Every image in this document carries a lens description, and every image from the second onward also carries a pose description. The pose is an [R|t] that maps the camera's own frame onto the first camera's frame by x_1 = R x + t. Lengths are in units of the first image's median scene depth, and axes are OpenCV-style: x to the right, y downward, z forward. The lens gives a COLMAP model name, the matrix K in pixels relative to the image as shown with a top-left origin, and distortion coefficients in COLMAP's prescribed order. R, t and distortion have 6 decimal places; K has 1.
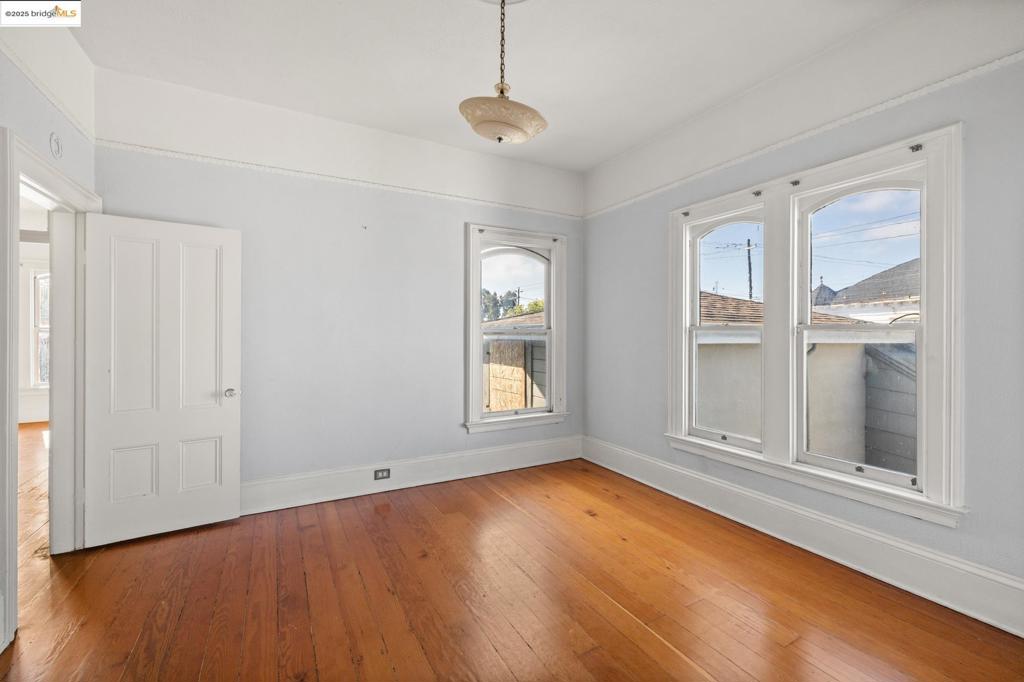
lens RADIAL K [[435.0, 0, 508.1], [0, 435.0, 340.5], [0, 0, 1]] dist [0.011538, -0.000121]
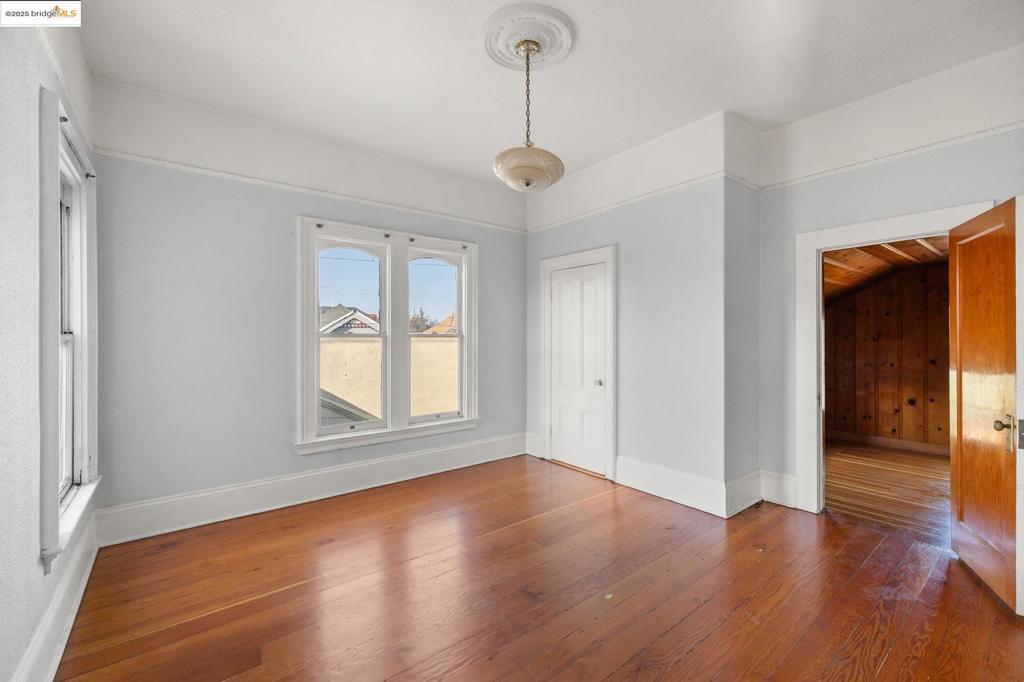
lens RADIAL K [[435.0, 0, 508.1], [0, 435.0, 340.5], [0, 0, 1]] dist [0.011538, -0.000121]
pose [[-0.163142, 0.003691, 0.986596, -0.821120], [0.028312, 0.999599, 0.000942, -0.000606], [-0.986196, 0.028086, -0.163181, 0.847858]]
